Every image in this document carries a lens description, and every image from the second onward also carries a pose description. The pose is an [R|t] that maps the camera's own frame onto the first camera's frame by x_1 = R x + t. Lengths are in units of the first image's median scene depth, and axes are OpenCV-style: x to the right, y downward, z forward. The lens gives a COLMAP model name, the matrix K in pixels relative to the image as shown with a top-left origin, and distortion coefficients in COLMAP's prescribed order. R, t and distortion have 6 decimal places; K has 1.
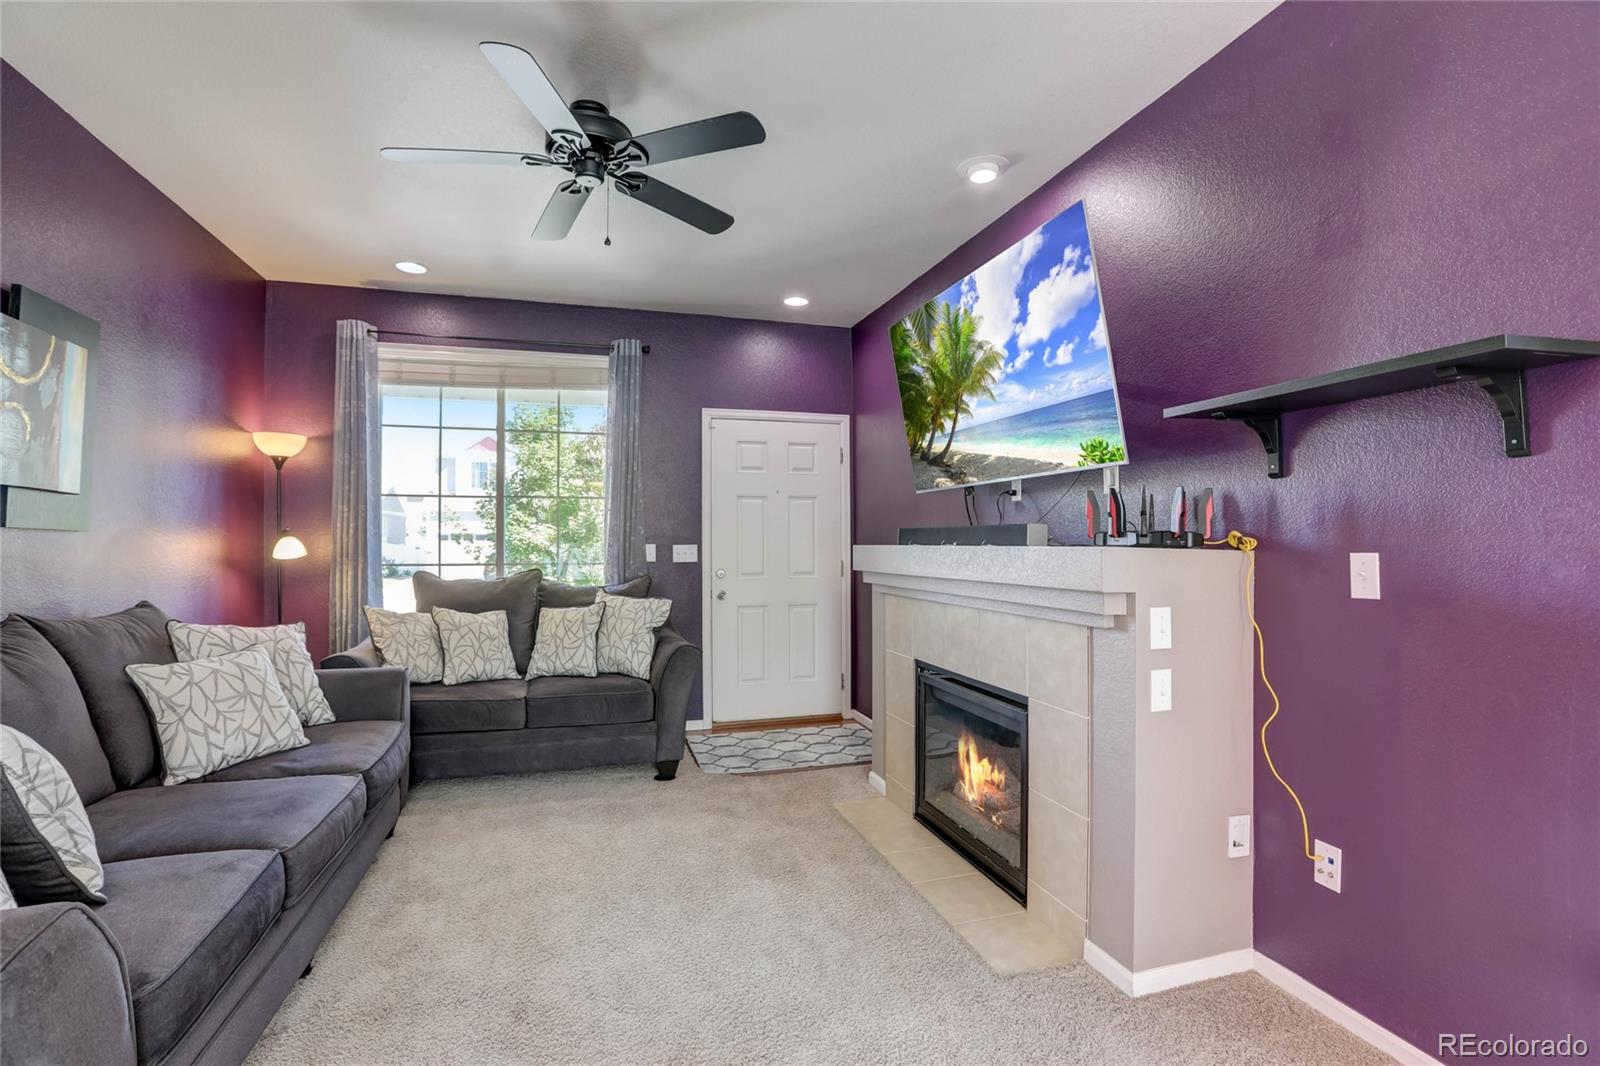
lens RADIAL K [[756.0, 0, 801.1], [0, 756.0, 523.8], [0, 0, 1]] dist [-0.029230, 0.009658]
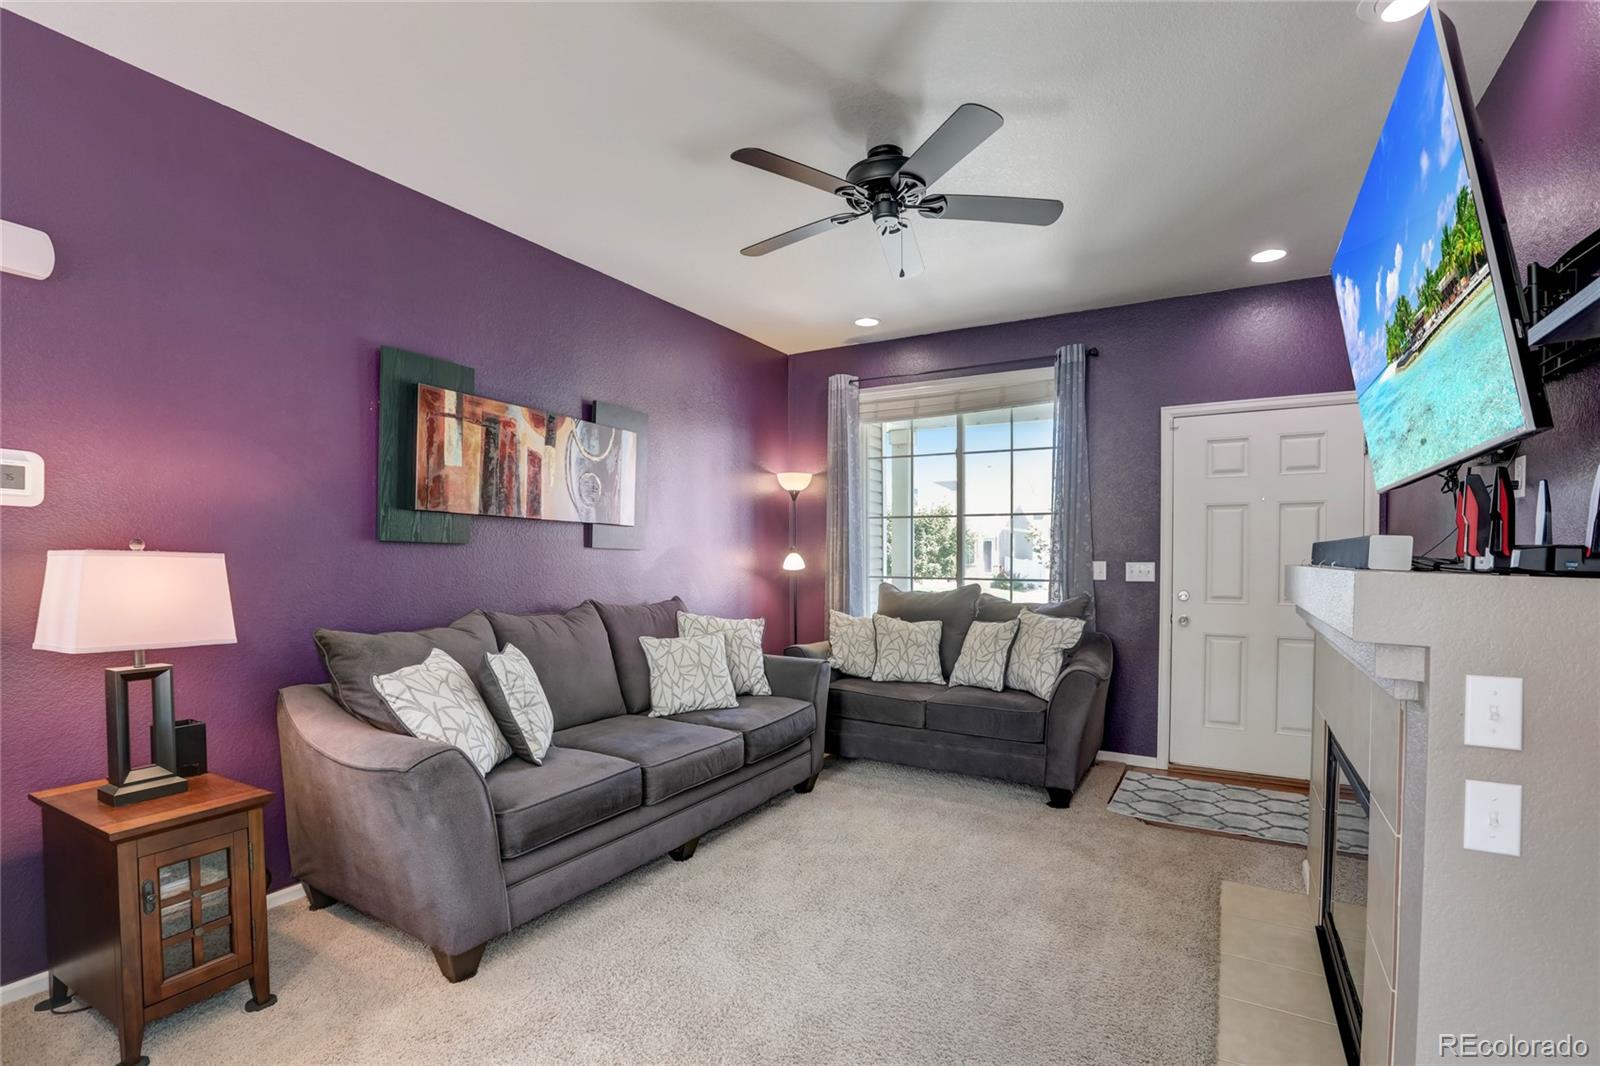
lens RADIAL K [[757.4, 0, 764.6], [0, 757.4, 574.2], [0, 0, 1]] dist [-0.054889, 0.002454]
pose [[0.658553, 0.021540, -0.752226, 0.287357], [0.012754, 0.999127, 0.039776, 0.000975], [0.752426, -0.035789, 0.657704, 0.104651]]
